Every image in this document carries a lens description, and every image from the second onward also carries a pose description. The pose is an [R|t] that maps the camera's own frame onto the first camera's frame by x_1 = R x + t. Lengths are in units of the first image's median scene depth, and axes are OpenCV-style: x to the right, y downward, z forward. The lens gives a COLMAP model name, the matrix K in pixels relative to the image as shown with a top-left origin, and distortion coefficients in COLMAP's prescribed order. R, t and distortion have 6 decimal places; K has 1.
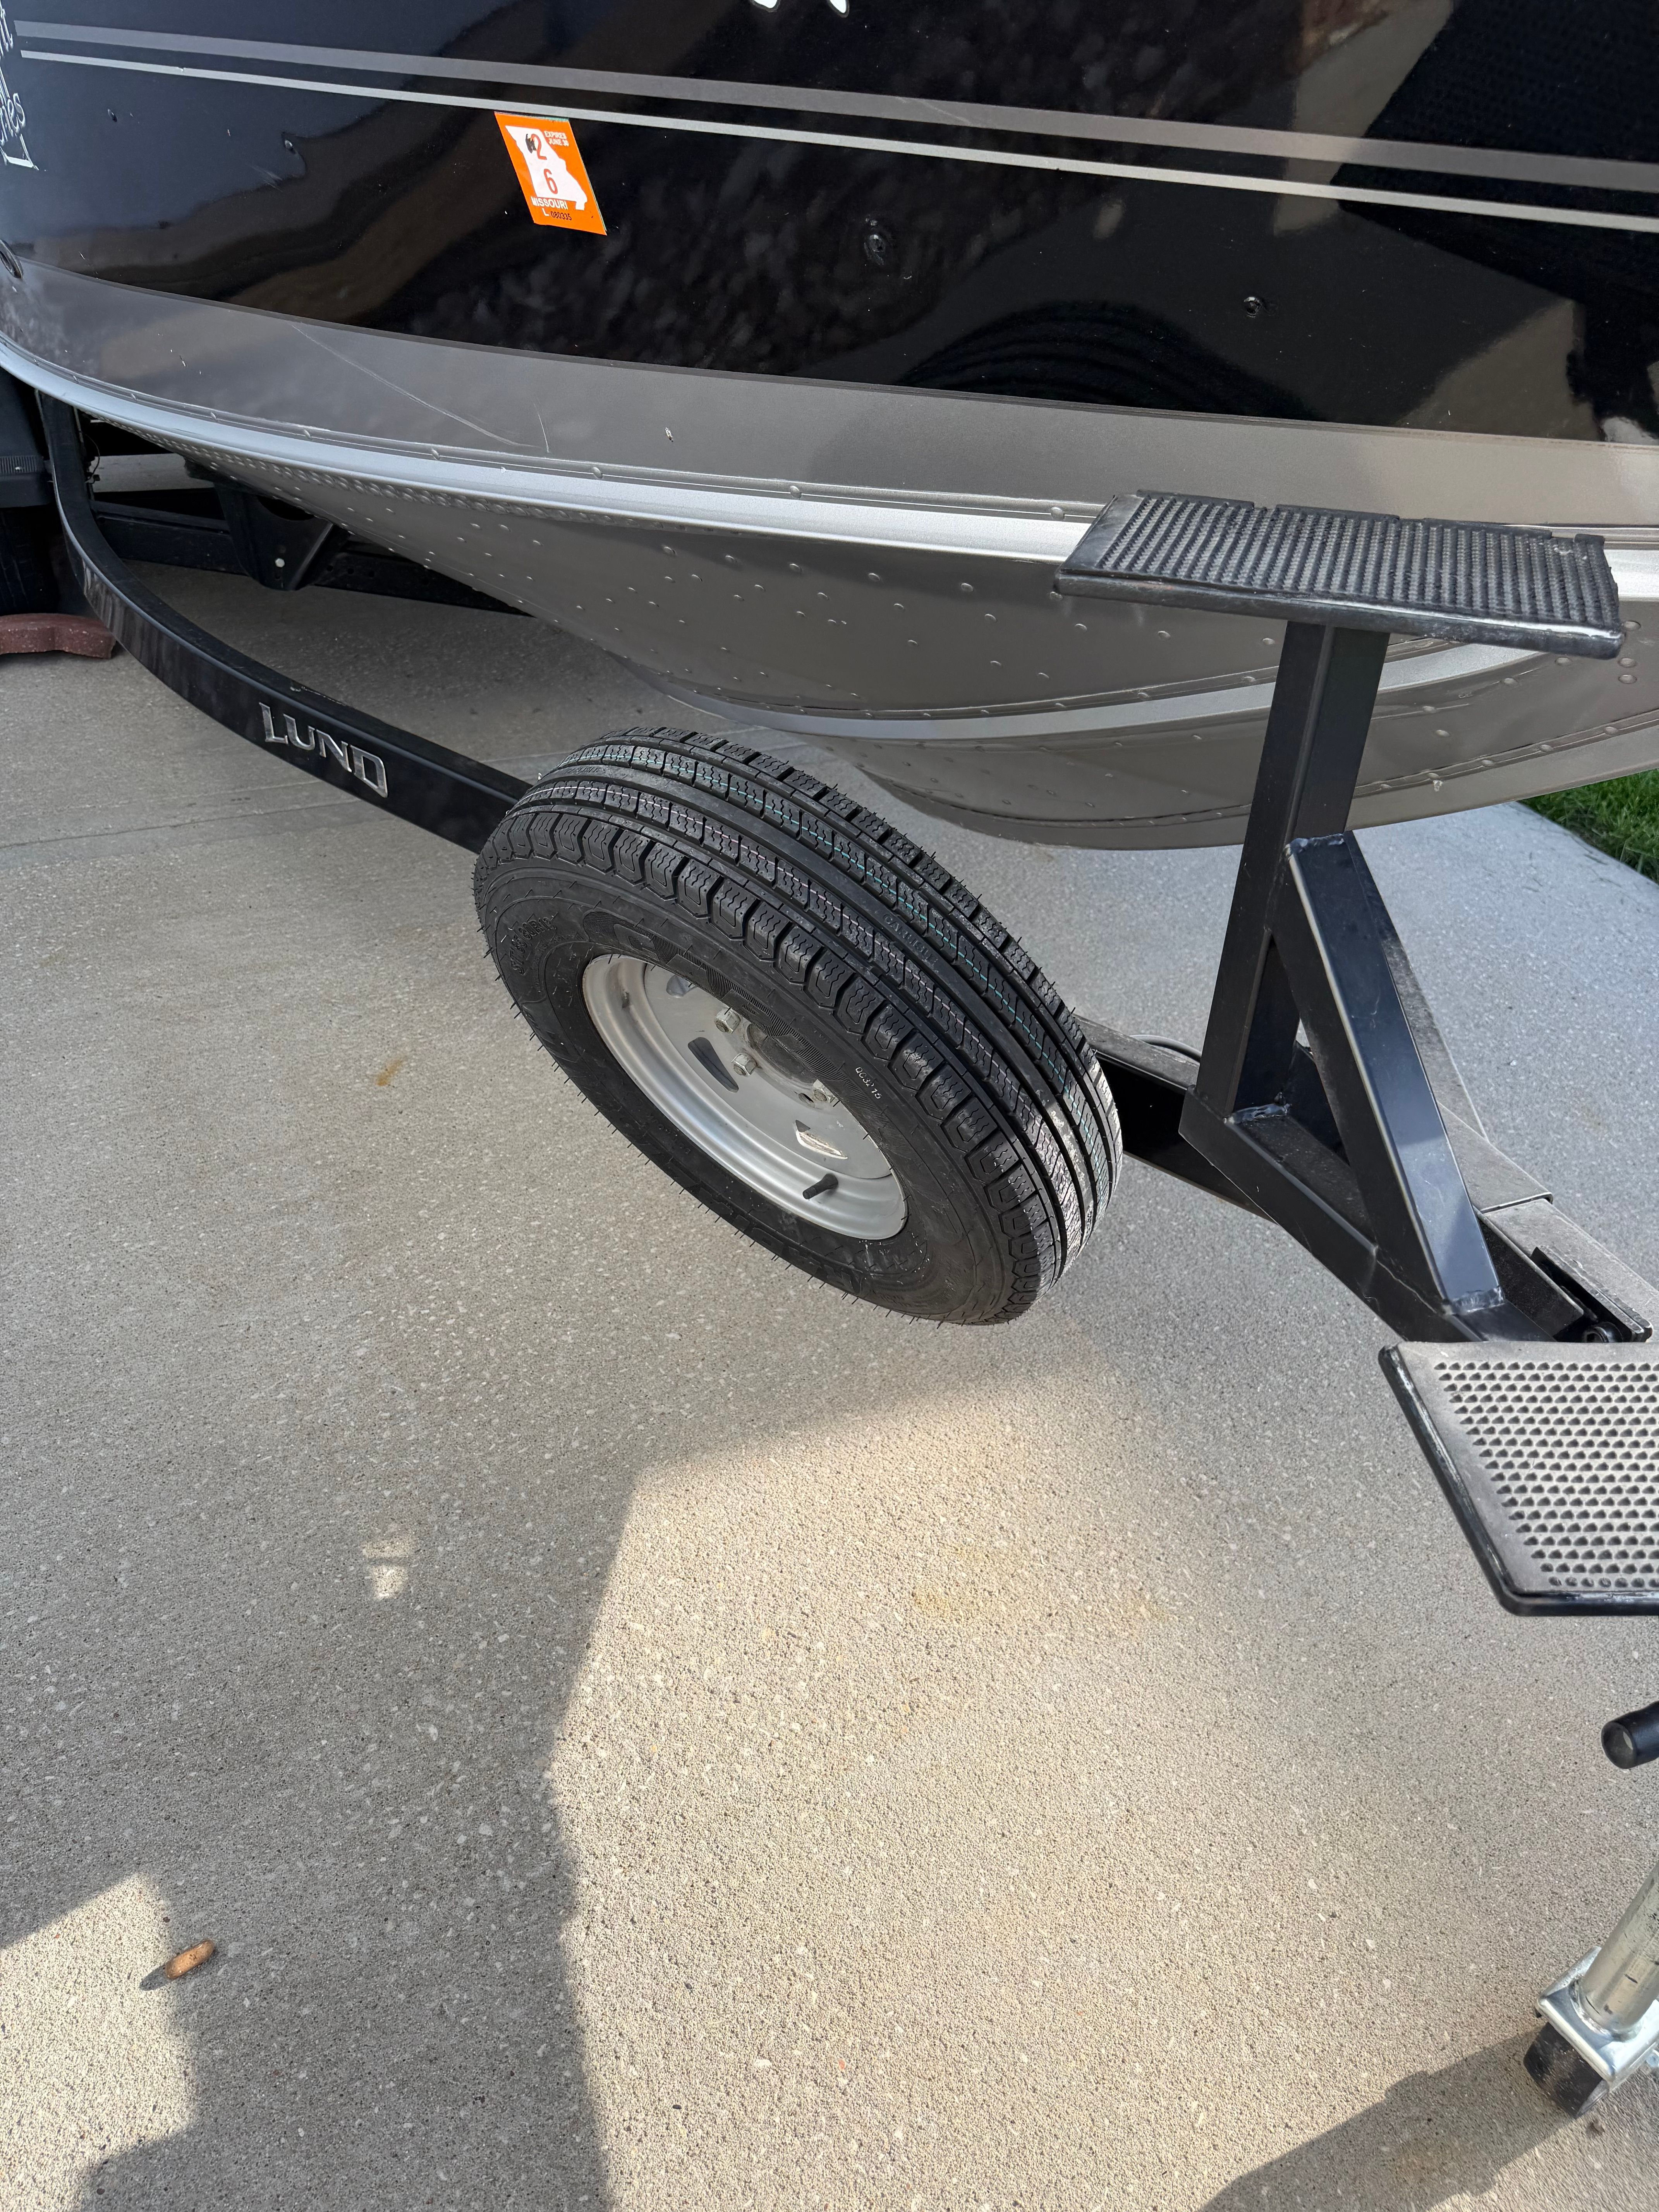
lens RADIAL K [[1510.2, 0, 829.5], [0, 1510.2, 1106.0], [0, 0, 1]] dist [0.092057, -0.164424]
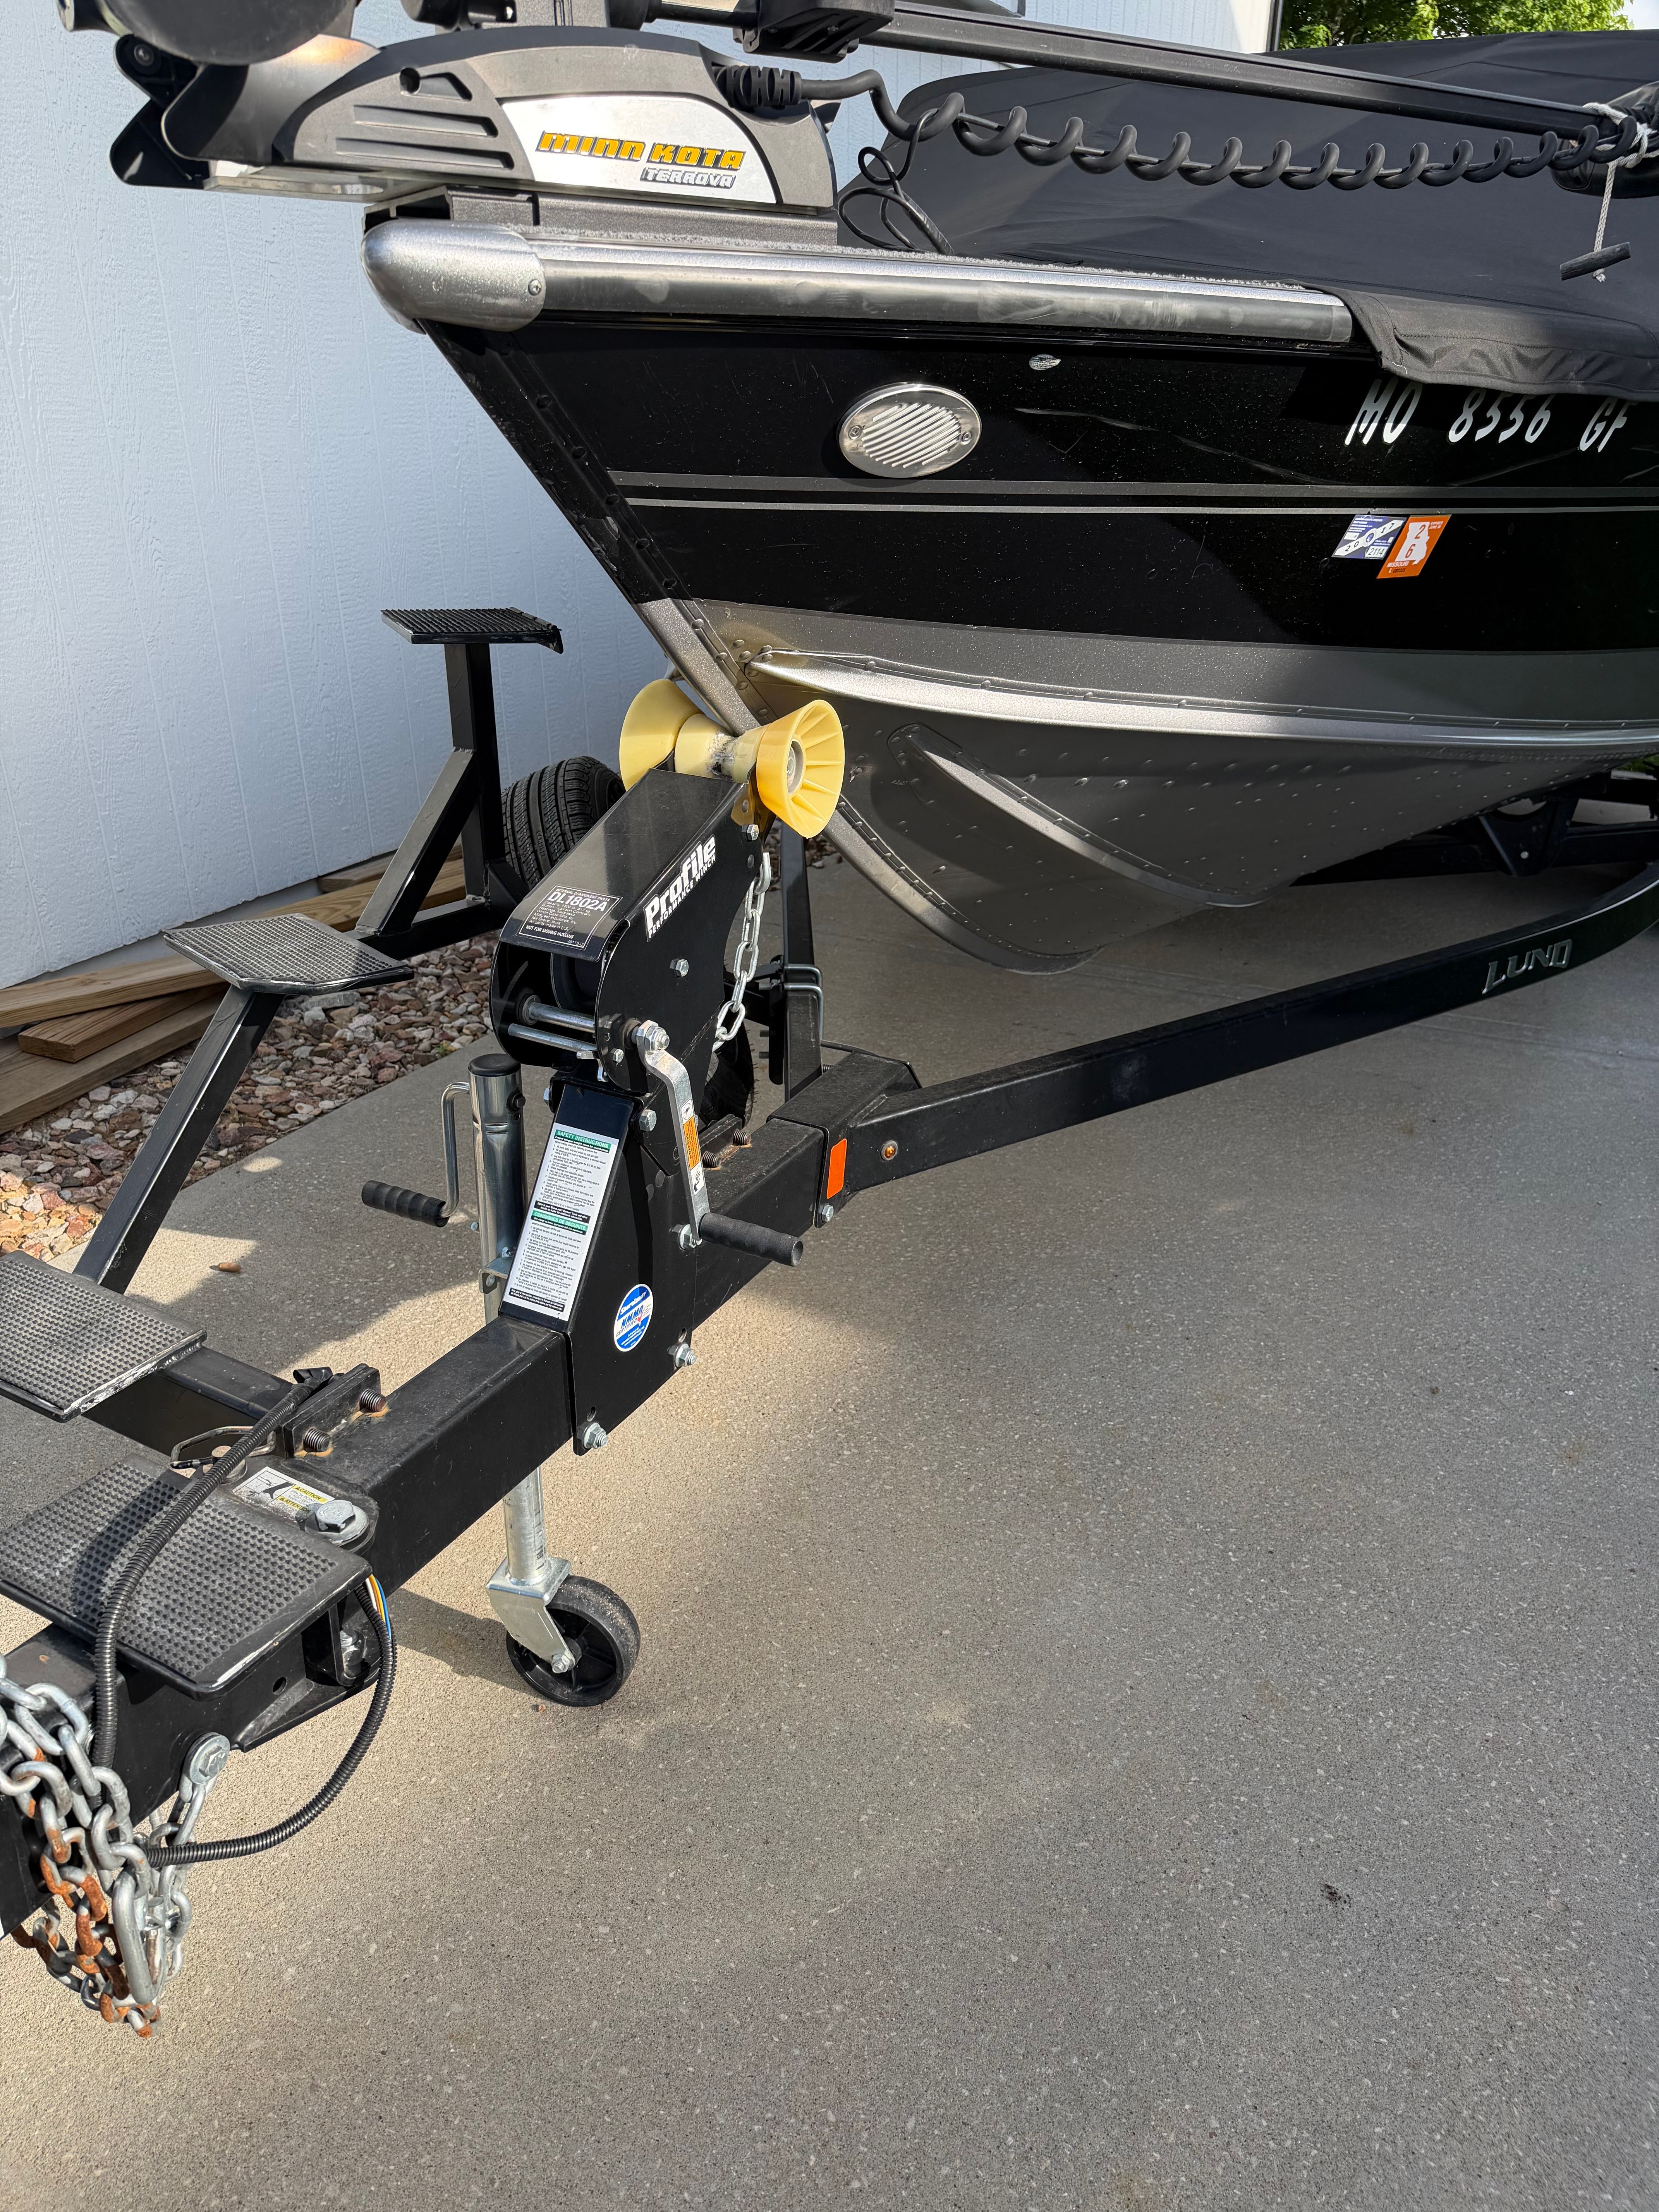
lens RADIAL K [[1505.4, 0, 834.0], [0, 1505.4, 1093.3], [0, 0, 1]] dist [0.008936, -0.025808]
pose [[0.677424, 0.270907, -0.683891, 1.546448], [-0.421980, 0.904641, -0.059638, 0.123751], [0.602520, 0.328988, 0.727143, -0.064098]]
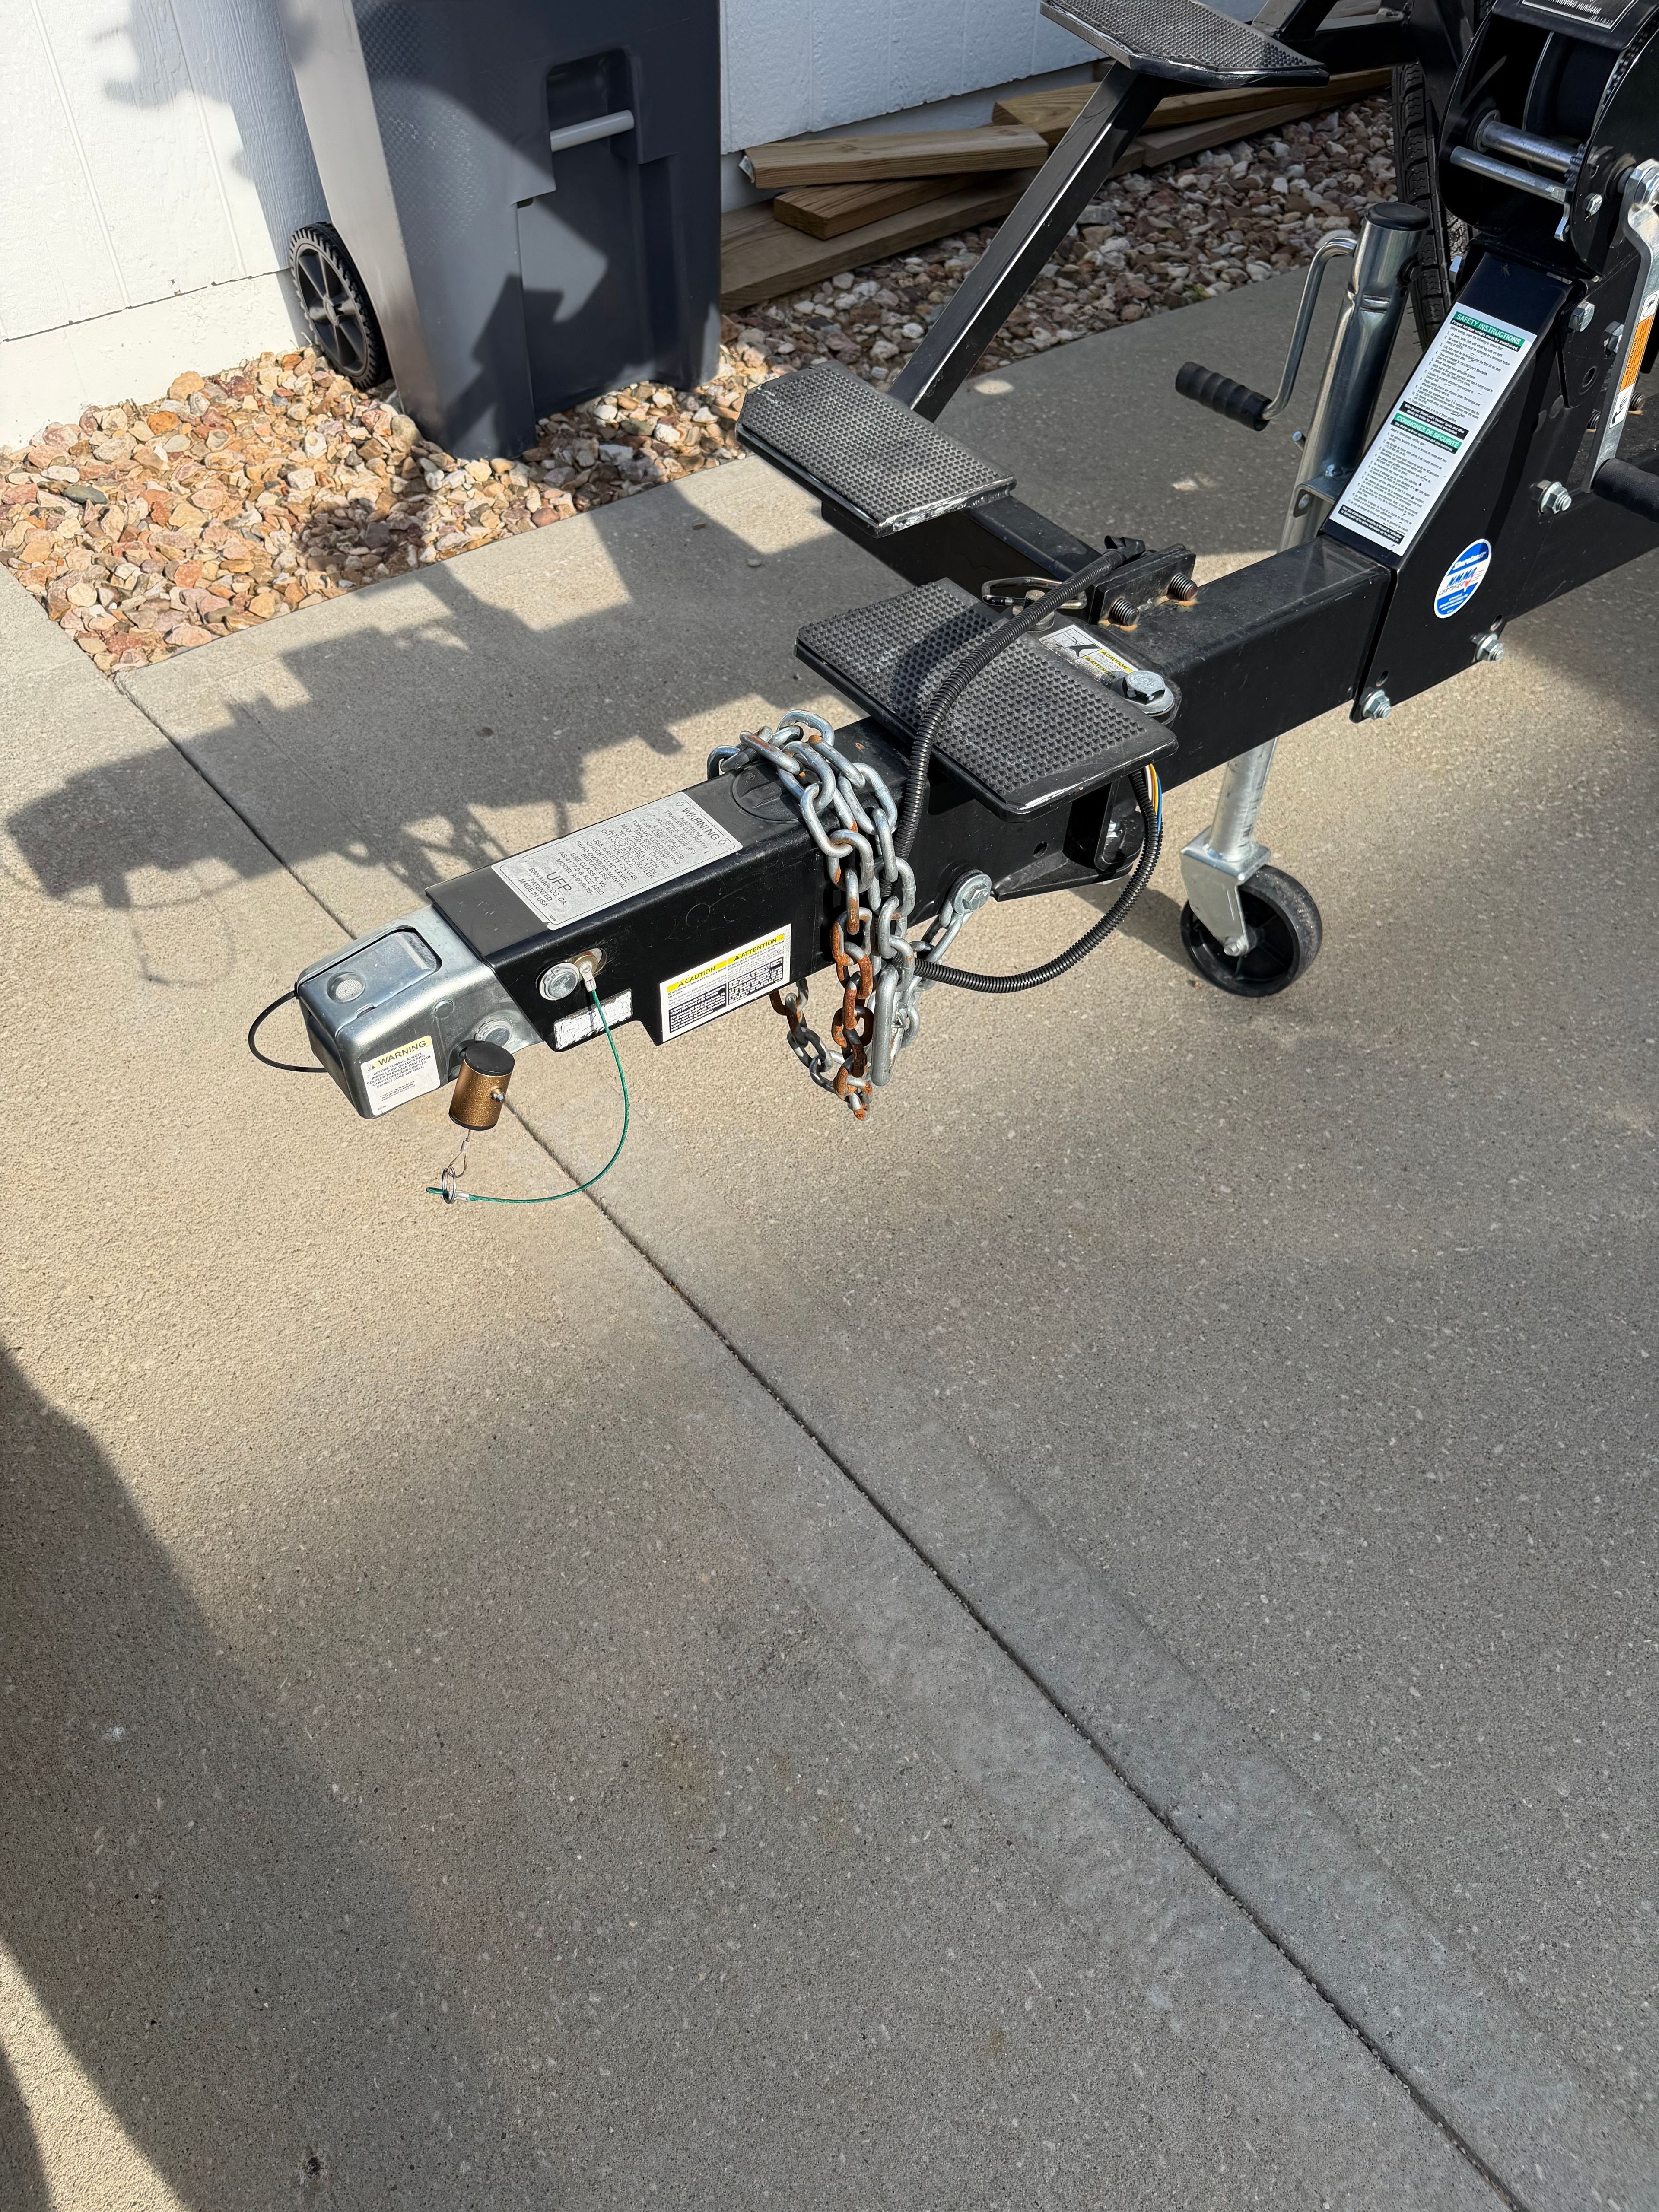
lens RADIAL K [[1506.6, 0, 816.4], [0, 1506.6, 1099.3], [0, 0, 1]] dist [0.025696, -0.056652]
pose [[0.289972, 0.683256, -0.670132, 1.460526], [-0.550208, 0.691947, 0.467419, 0.294897], [0.783063, 0.233174, 0.576578, -0.078390]]
